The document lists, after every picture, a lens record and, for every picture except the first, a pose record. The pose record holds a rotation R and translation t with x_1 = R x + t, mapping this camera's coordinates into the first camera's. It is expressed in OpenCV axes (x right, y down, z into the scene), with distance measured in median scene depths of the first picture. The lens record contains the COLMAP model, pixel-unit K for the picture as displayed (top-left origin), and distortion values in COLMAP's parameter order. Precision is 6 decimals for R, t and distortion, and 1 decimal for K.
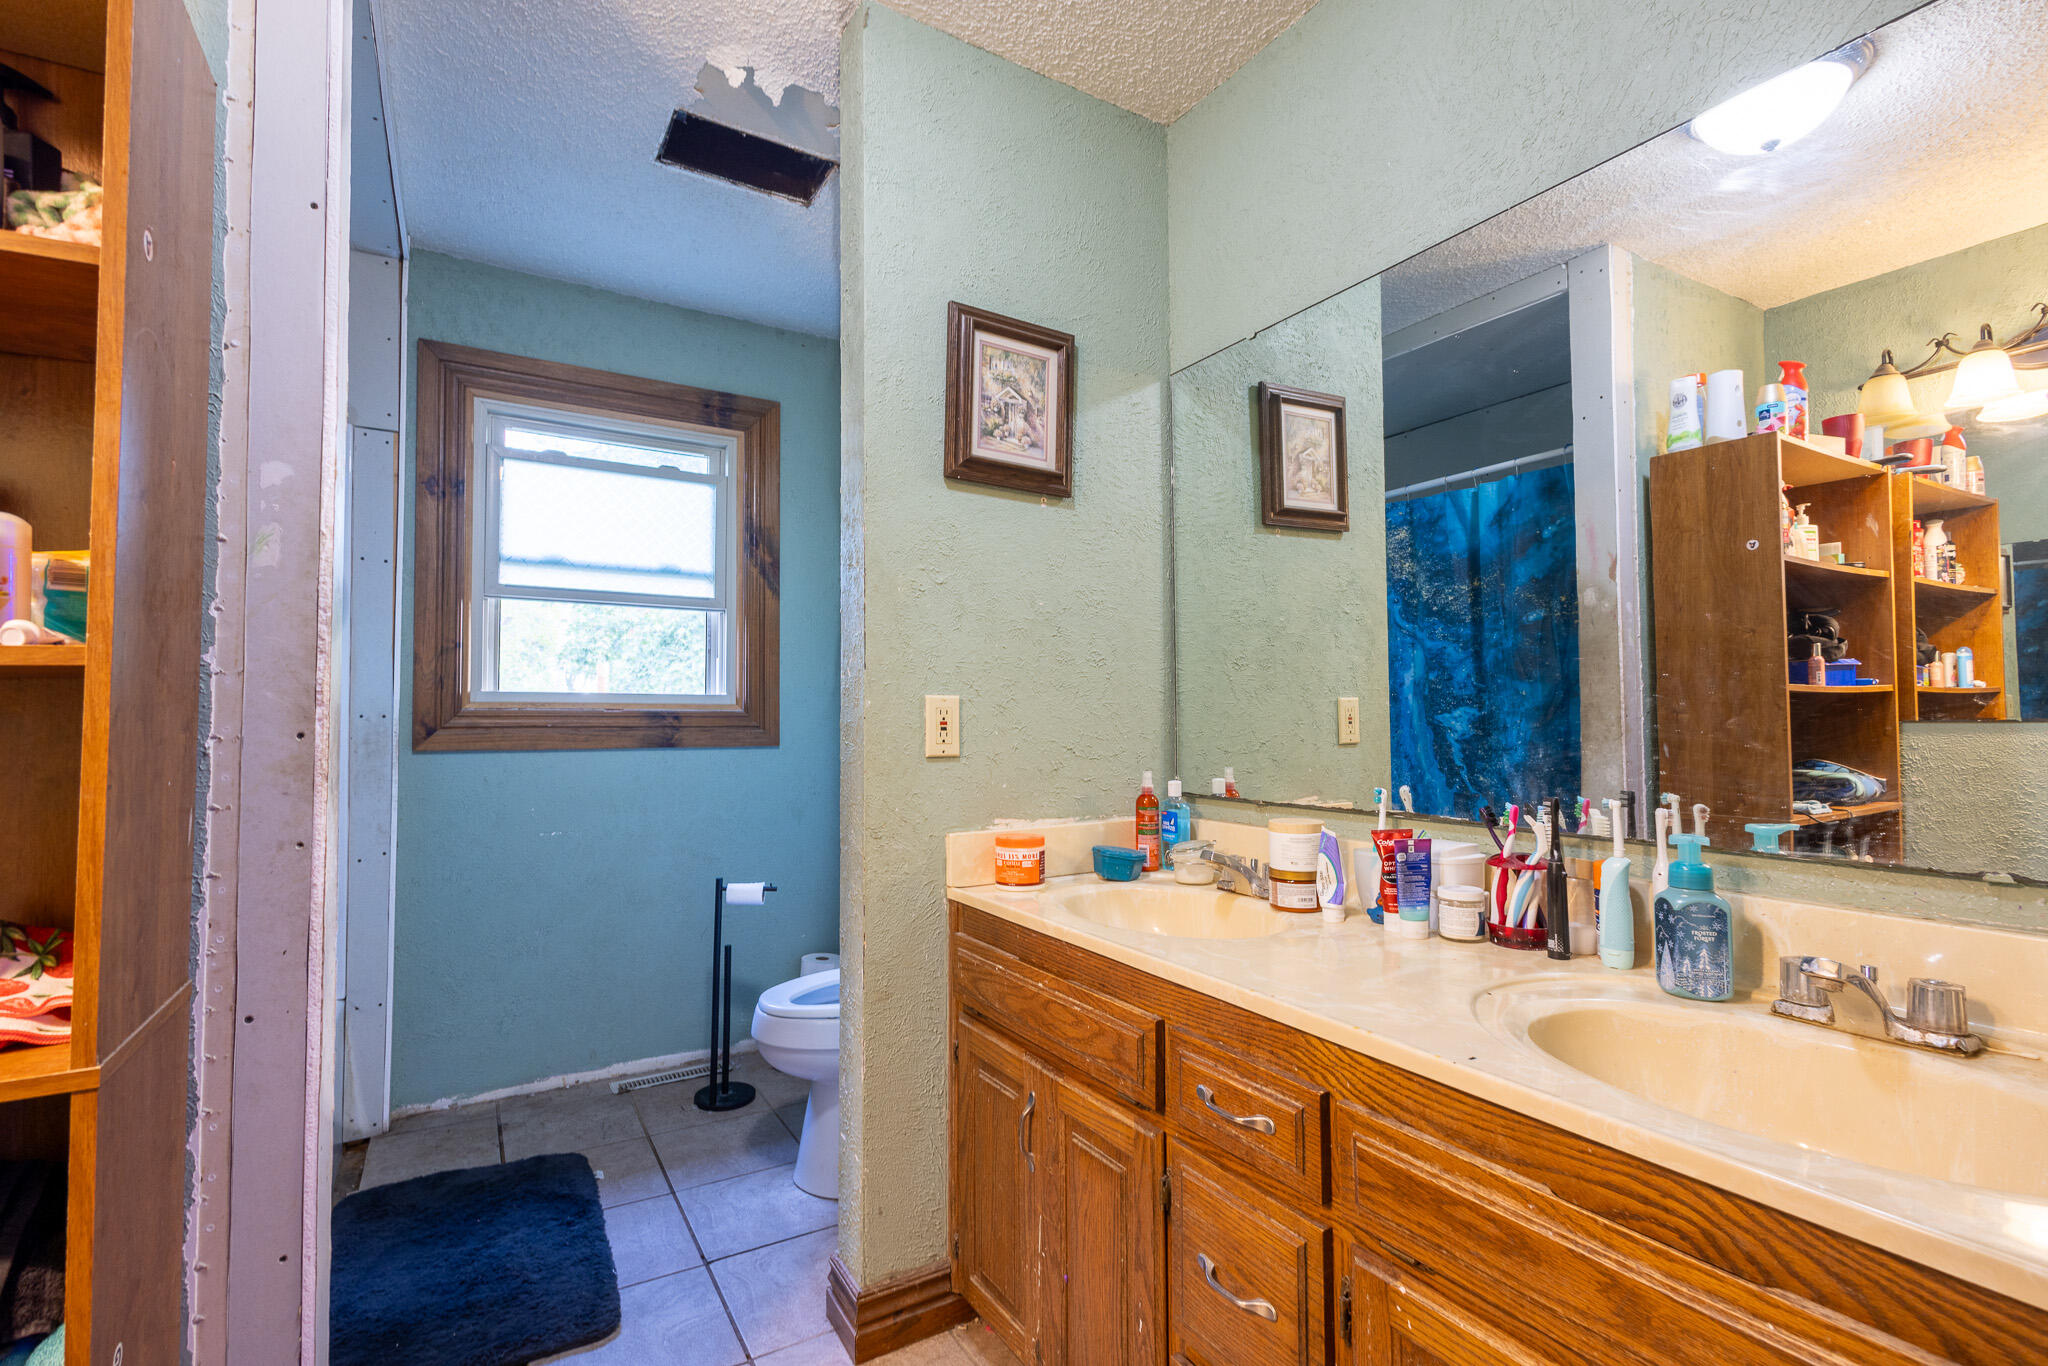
lens RADIAL K [[928.3, 0, 1017.2], [0, 928.3, 688.8], [0, 0, 1]] dist [0.001063, -0.000027]
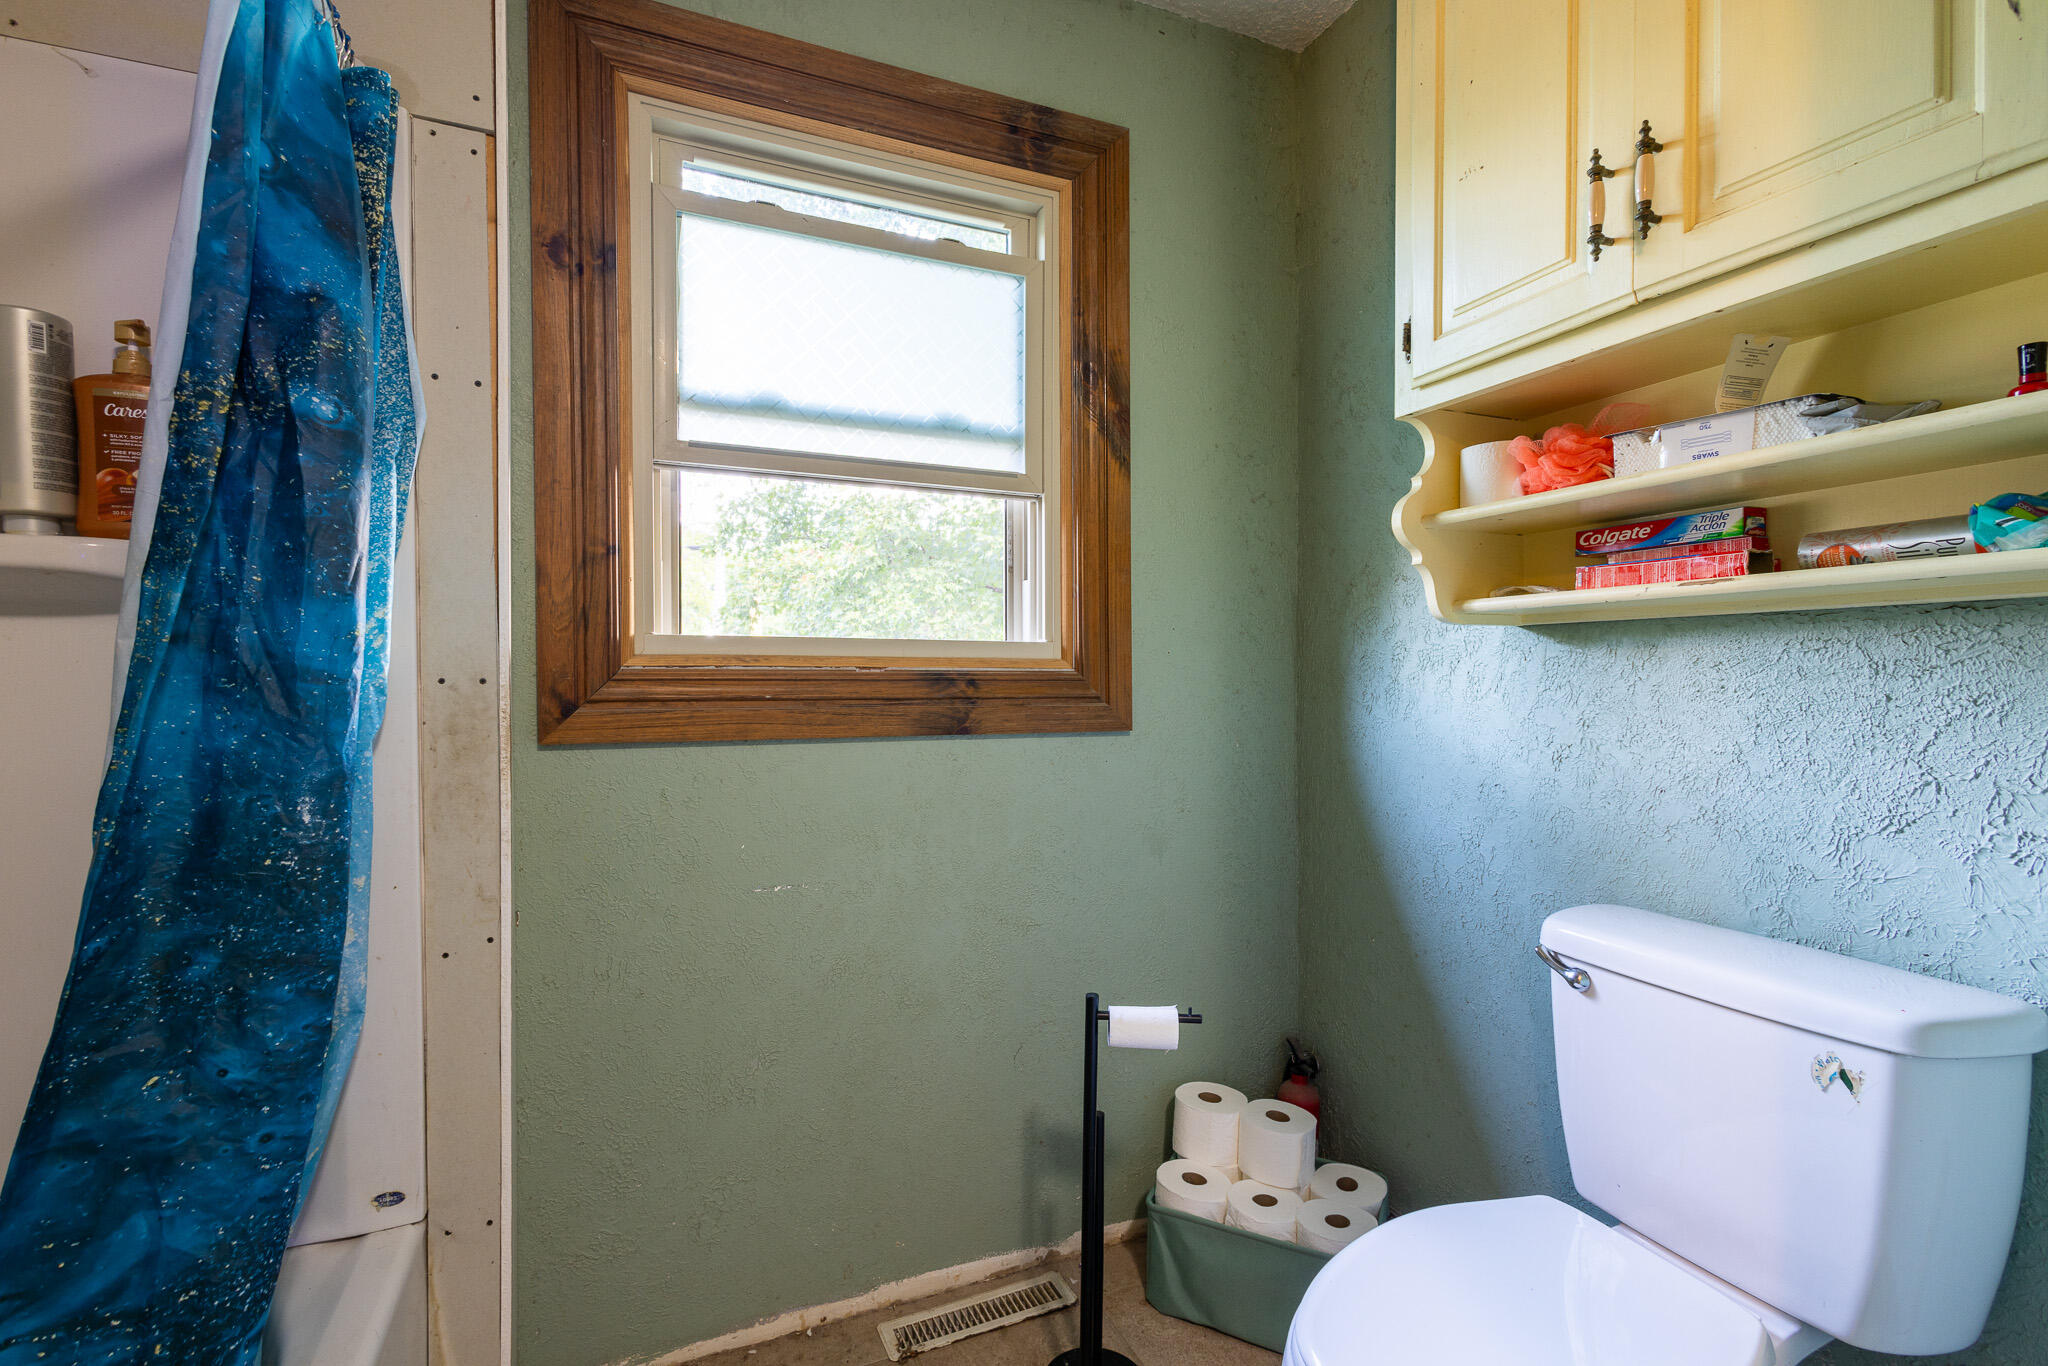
lens RADIAL K [[928.3, 0, 1017.2], [0, 928.3, 688.8], [0, 0, 1]] dist [0.001063, -0.000027]
pose [[0.990377, 0.002504, -0.138374, -0.278080], [0.003648, 0.999016, 0.044192, 0.010655], [0.138349, -0.044272, 0.989394, 0.468872]]
